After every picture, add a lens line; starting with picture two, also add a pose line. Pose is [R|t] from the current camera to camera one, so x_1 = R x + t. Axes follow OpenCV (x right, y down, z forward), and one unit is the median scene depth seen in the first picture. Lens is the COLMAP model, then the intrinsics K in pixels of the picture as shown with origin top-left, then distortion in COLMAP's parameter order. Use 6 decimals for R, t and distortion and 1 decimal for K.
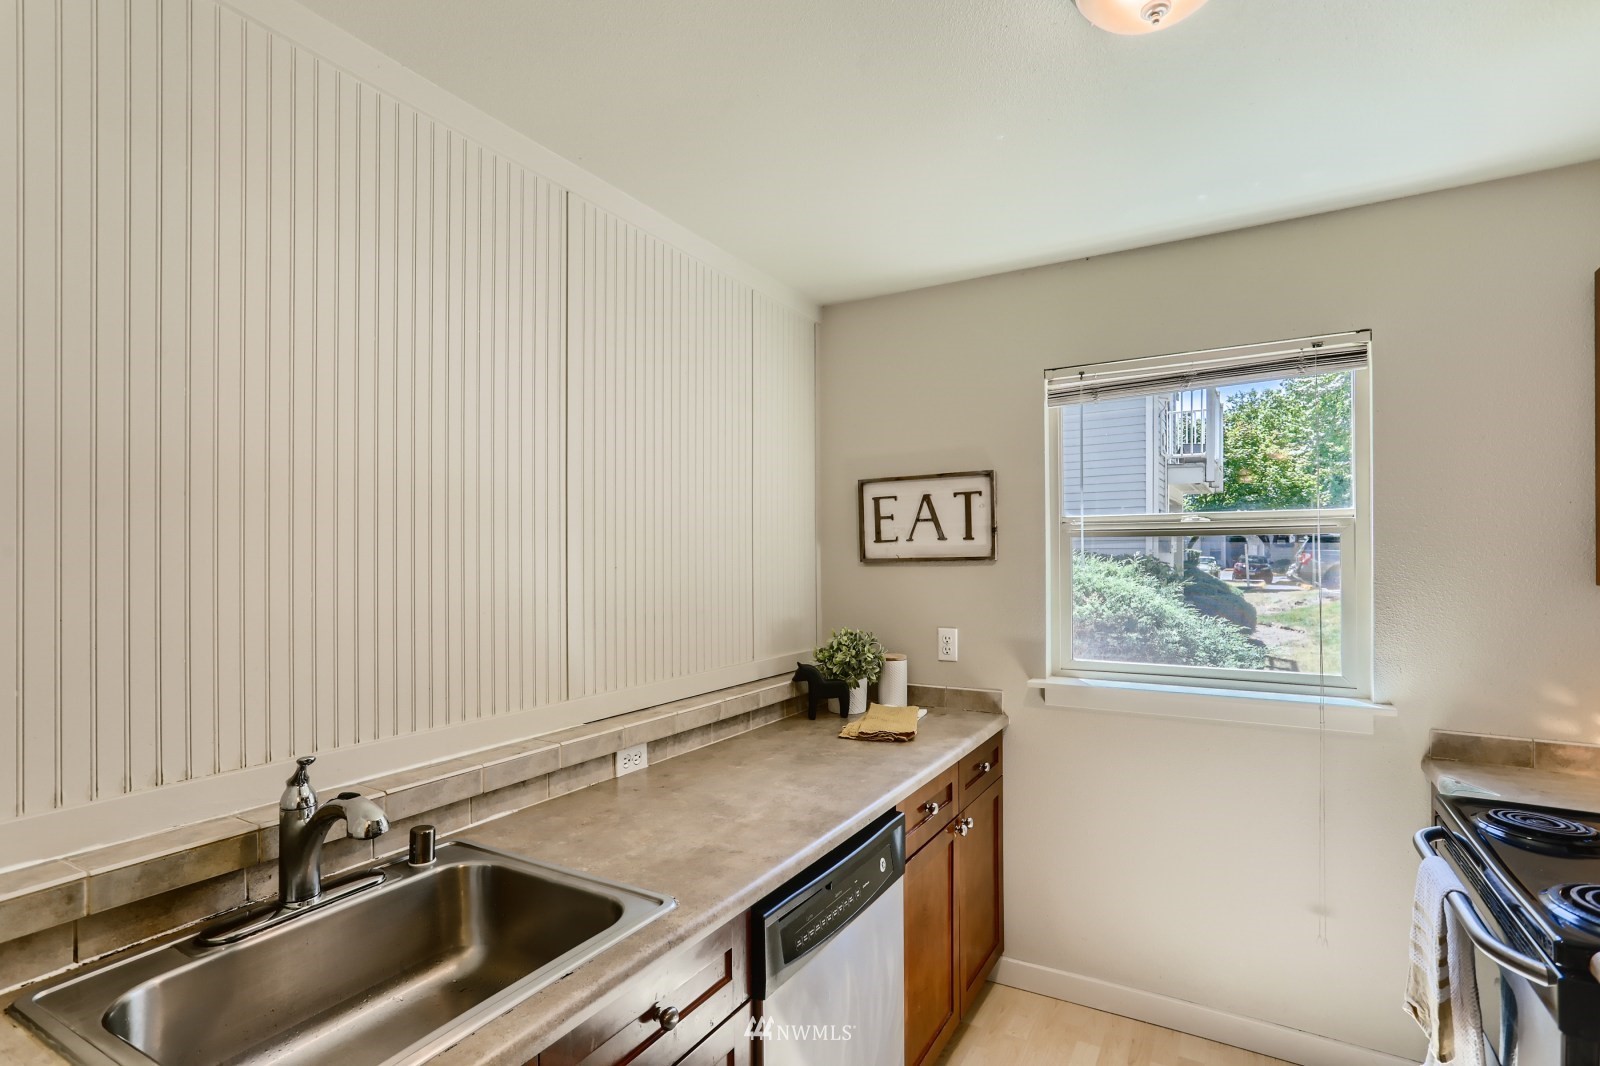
lens RADIAL K [[780.4, 0, 796.8], [0, 780.4, 555.9], [0, 0, 1]] dist [-0.026117, 0.012479]
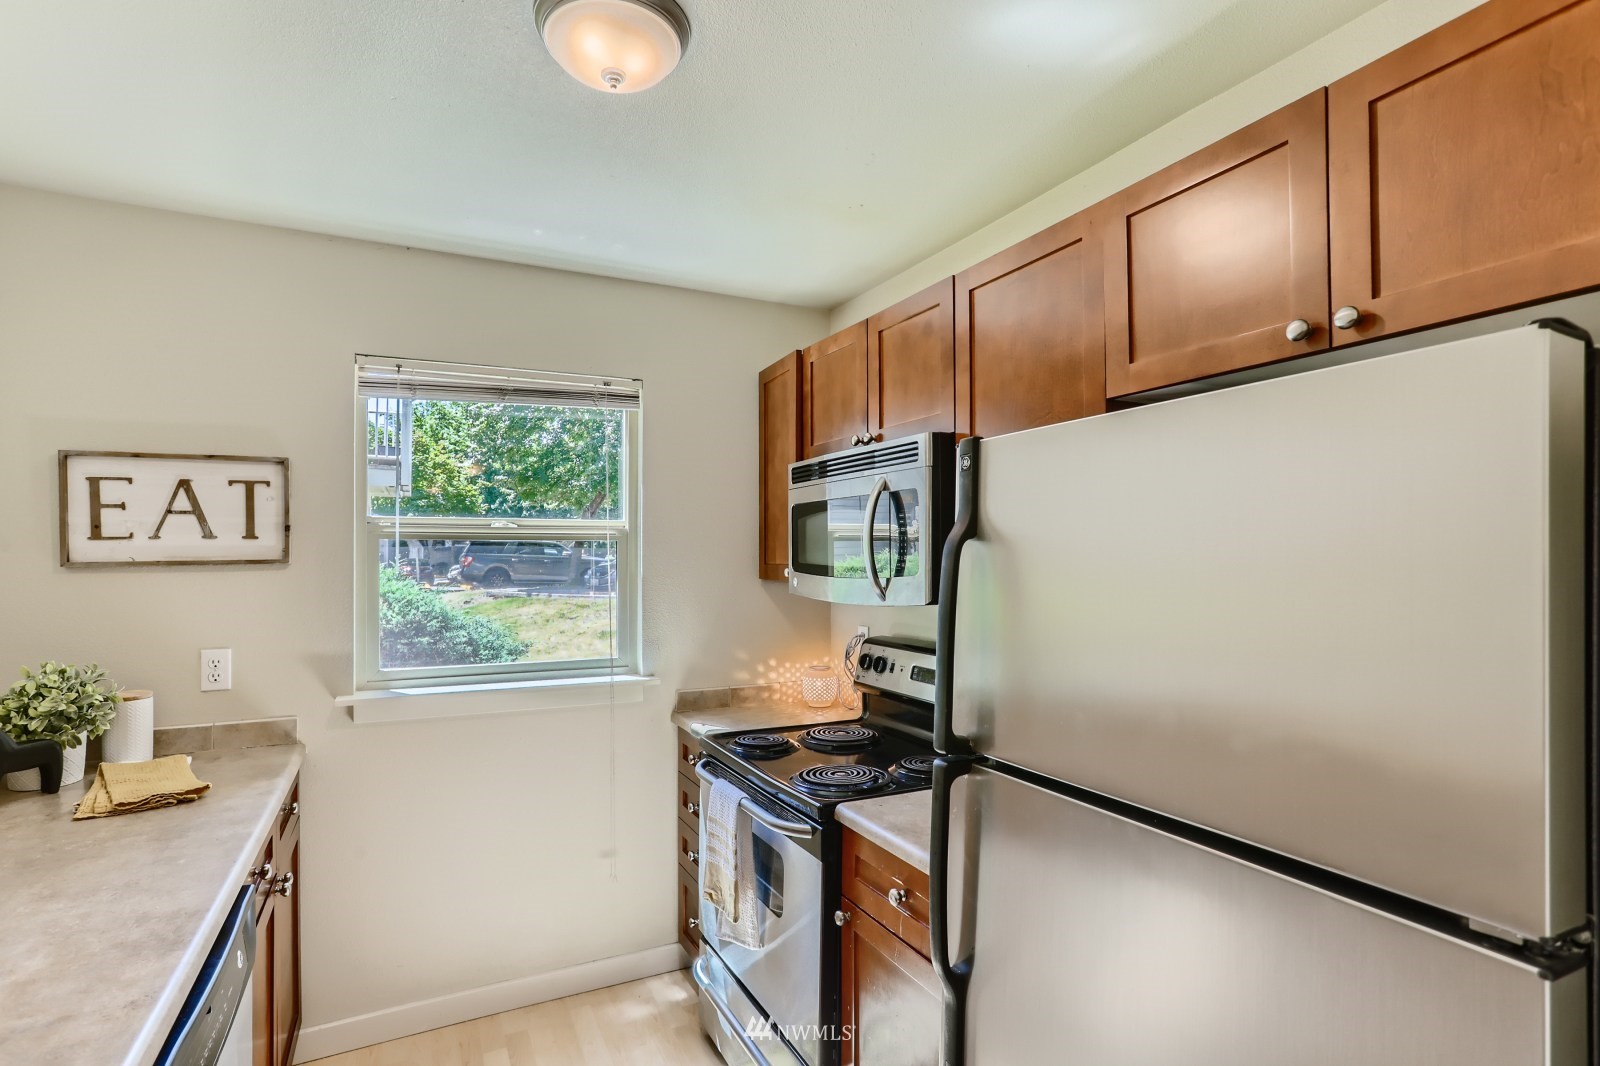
lens RADIAL K [[780.4, 0, 800.4], [0, 780.4, 545.8], [0, 0, 1]] dist [-0.026117, 0.012479]
pose [[0.541804, 0.014699, 0.840376, -0.150442], [-0.000568, 0.999853, -0.017122, 0.000225], [-0.840505, 0.008799, 0.541733, 0.072762]]
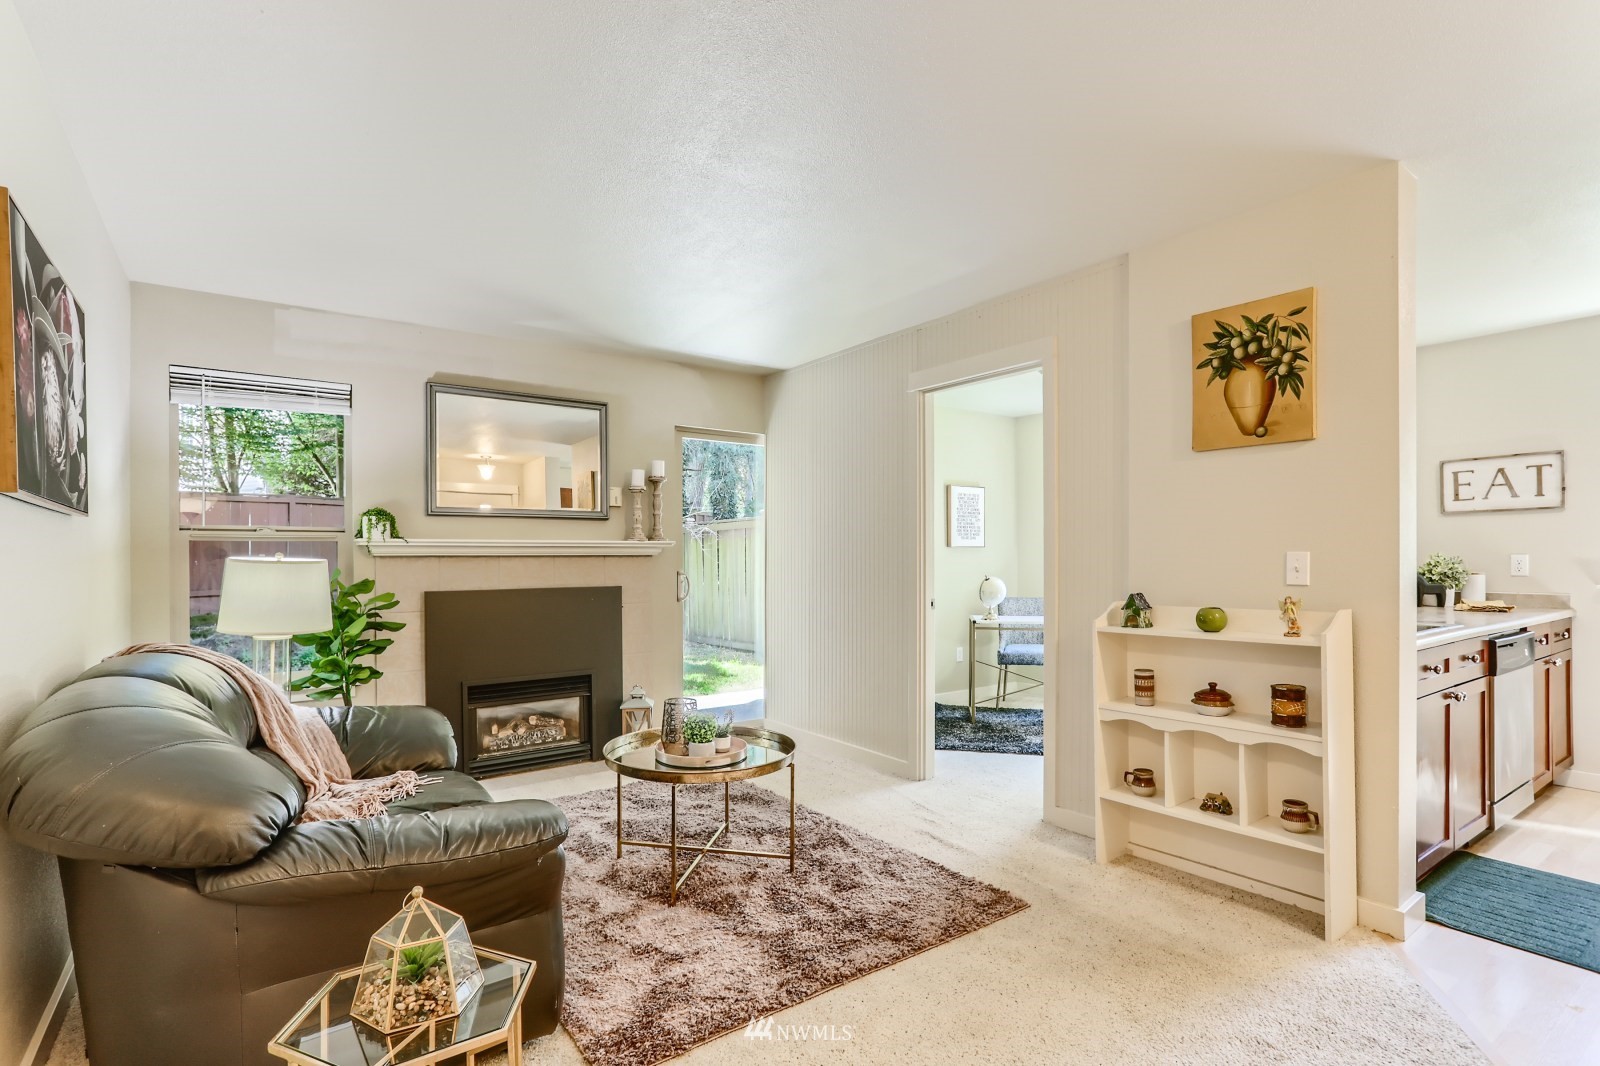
lens RADIAL K [[780.4, 0, 769.8], [0, 780.4, 558.6], [0, 0, 1]] dist [-0.026117, 0.012479]
pose [[0.906805, 0.004911, -0.421523, -0.516471], [-0.004119, 0.999988, 0.002789, 0.104598], [0.421531, -0.000793, 0.906814, -1.014304]]
